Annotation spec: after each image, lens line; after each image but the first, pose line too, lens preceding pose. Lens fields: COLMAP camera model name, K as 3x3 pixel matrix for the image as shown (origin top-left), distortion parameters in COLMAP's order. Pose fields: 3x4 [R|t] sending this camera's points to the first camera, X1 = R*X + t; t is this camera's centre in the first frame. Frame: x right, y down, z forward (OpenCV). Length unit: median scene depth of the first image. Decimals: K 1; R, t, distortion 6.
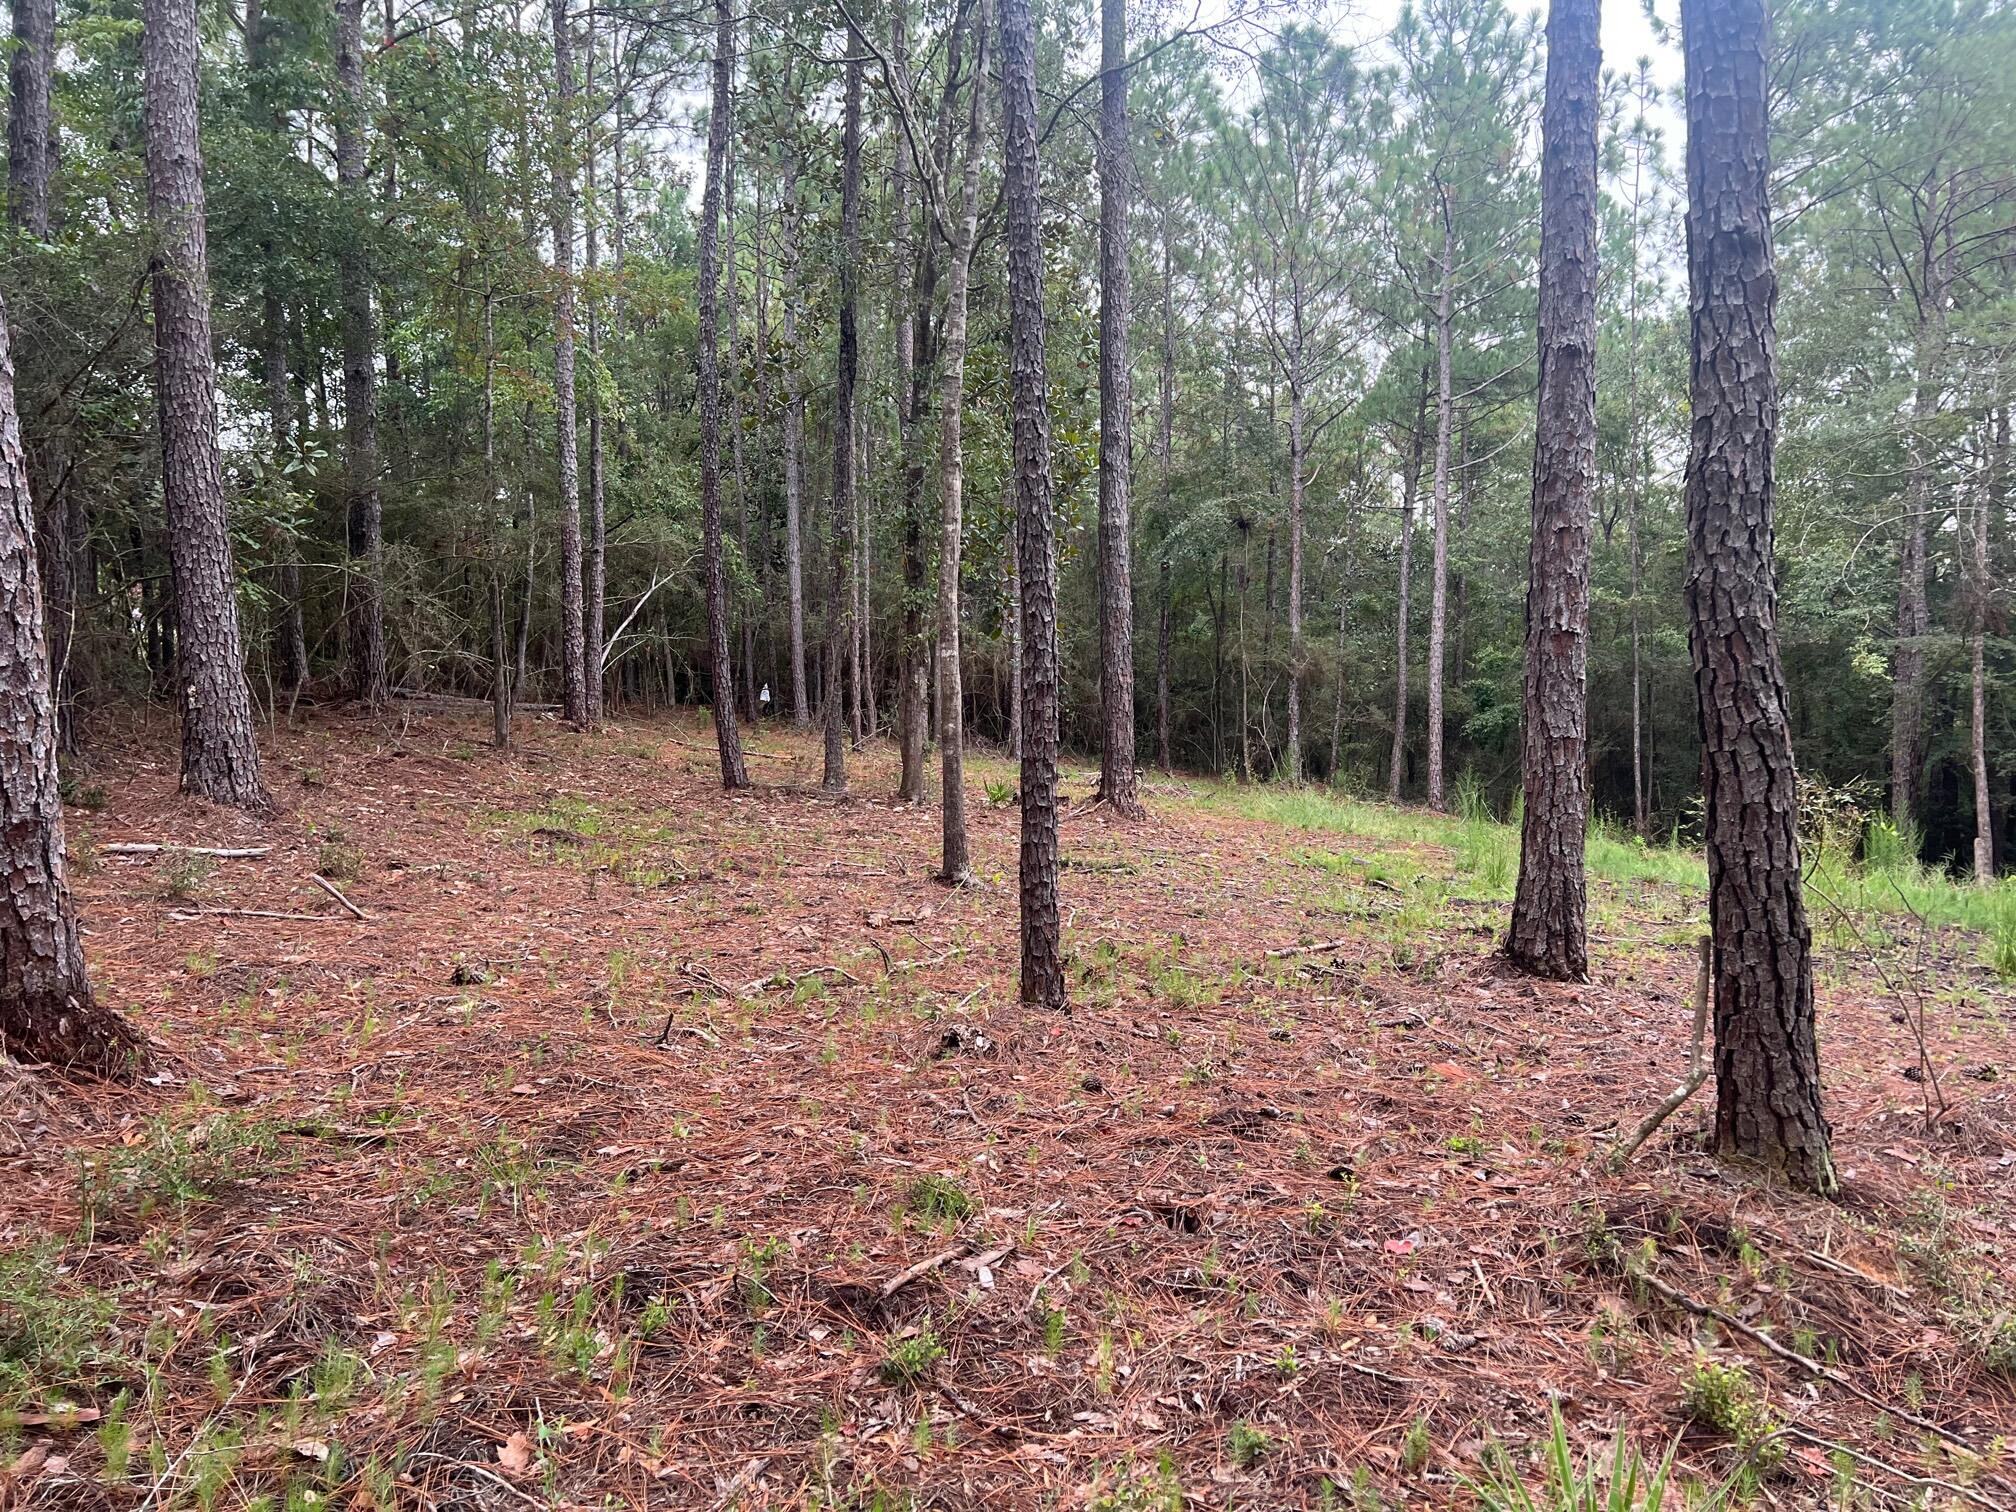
lens RADIAL K [[1491.3, 0, 1013.7], [0, 1491.3, 771.9], [0, 0, 1]] dist [0.058847, -0.065279]
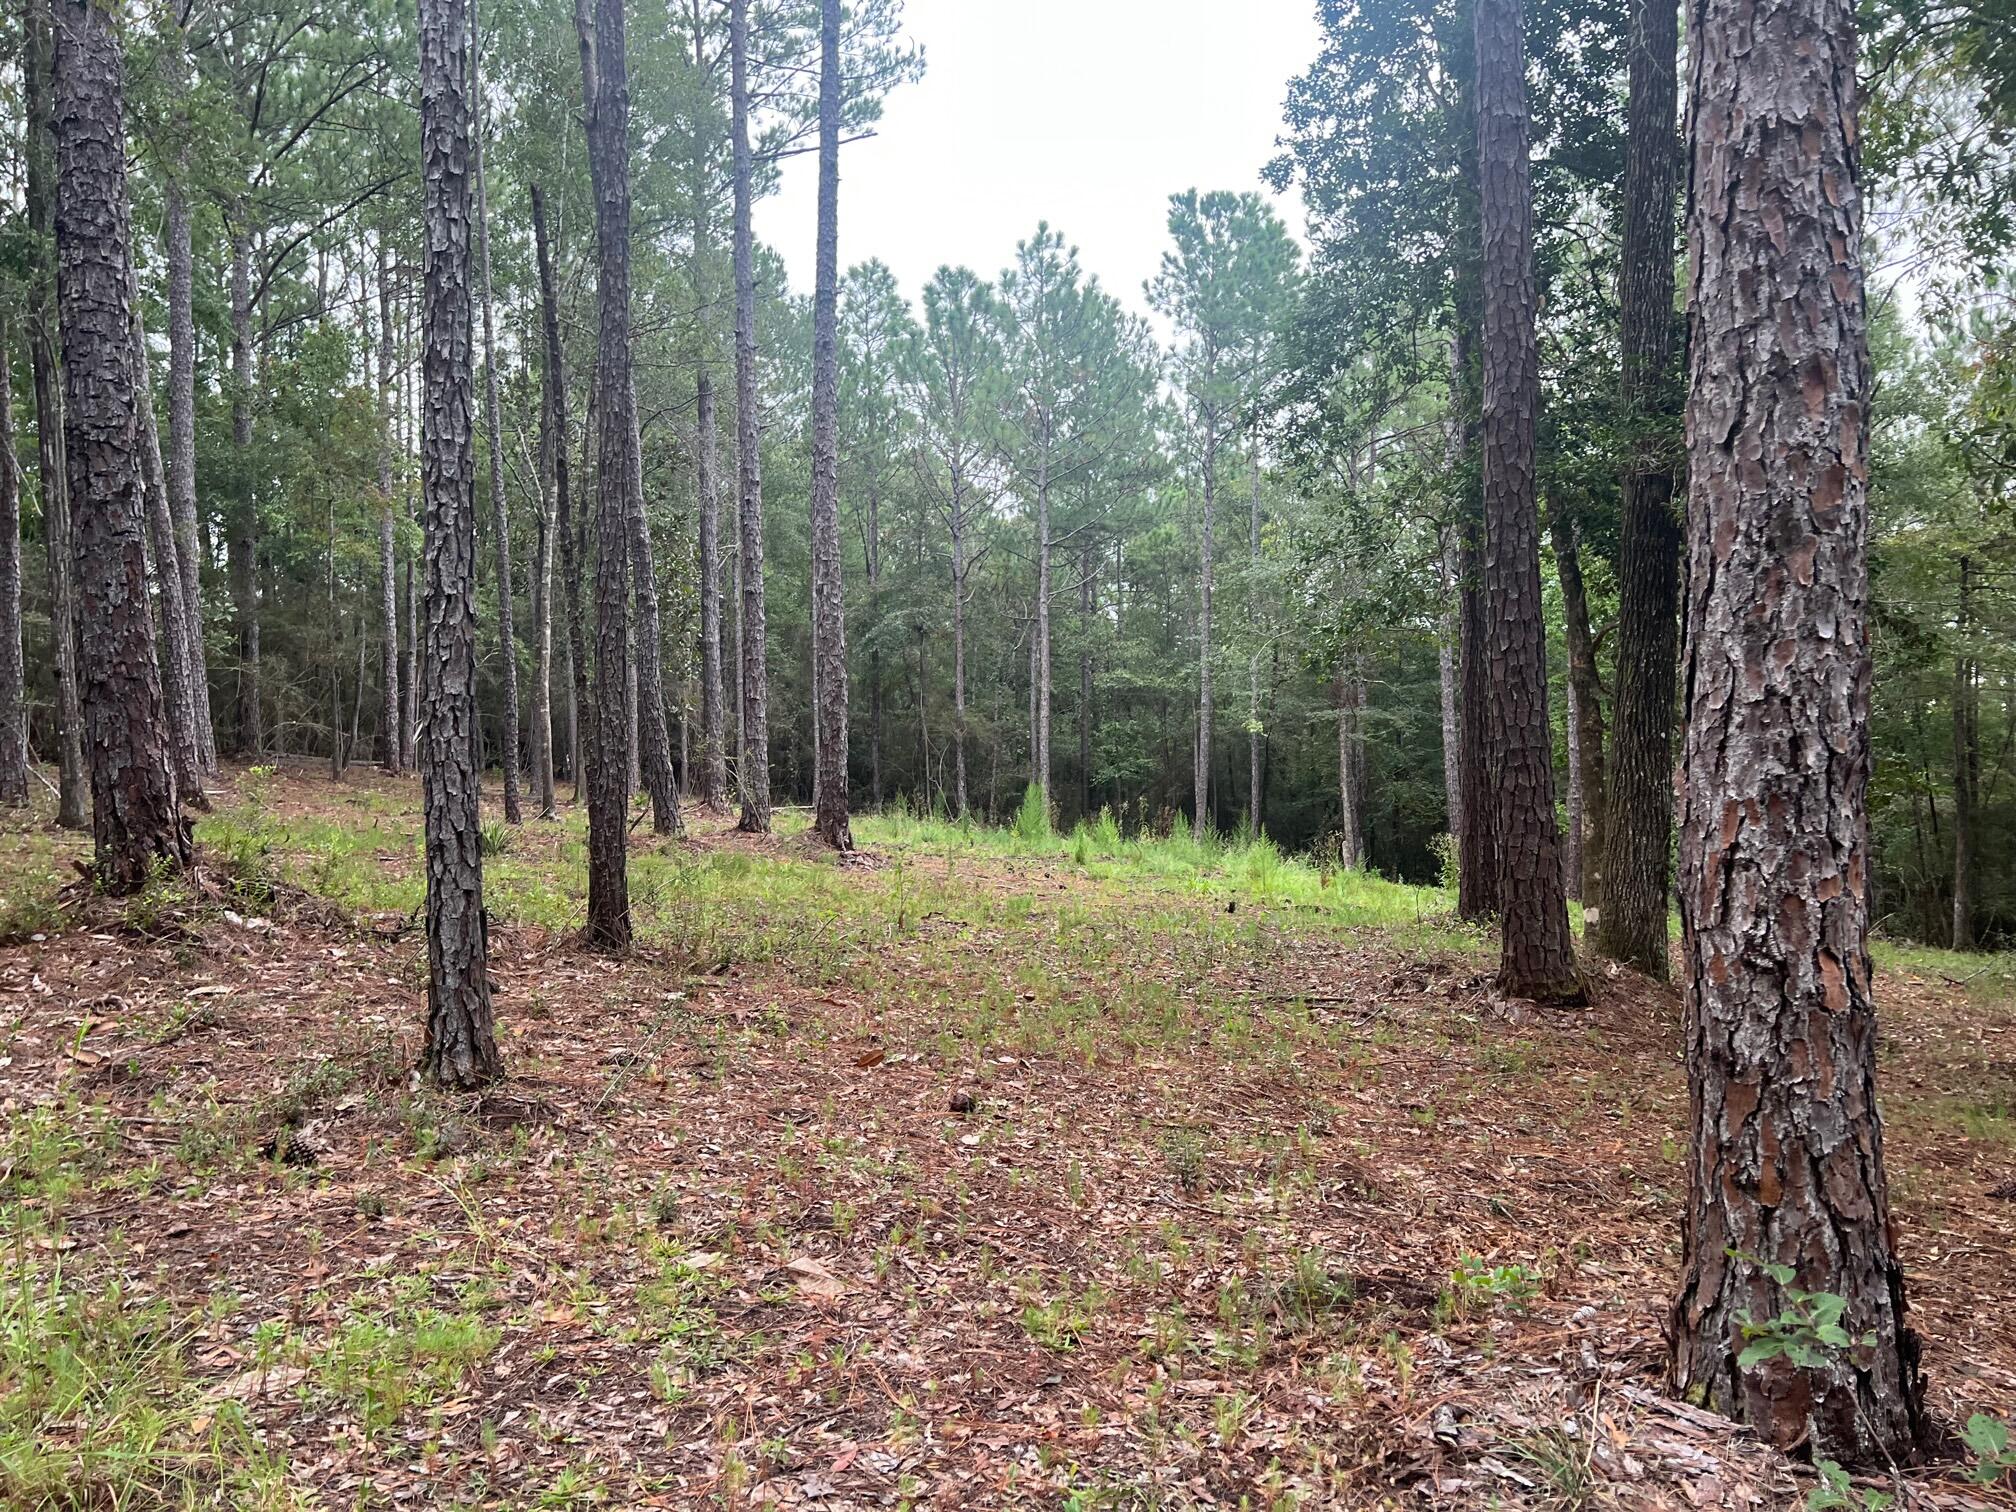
lens RADIAL K [[1491.3, 0, 1013.7], [0, 1491.3, 771.9], [0, 0, 1]] dist [0.058847, -0.065279]
pose [[0.996209, -0.013403, 0.085948, 0.163257], [0.018219, 0.998293, -0.055498, 0.053251], [-0.085058, 0.056854, 0.994753, -0.447543]]
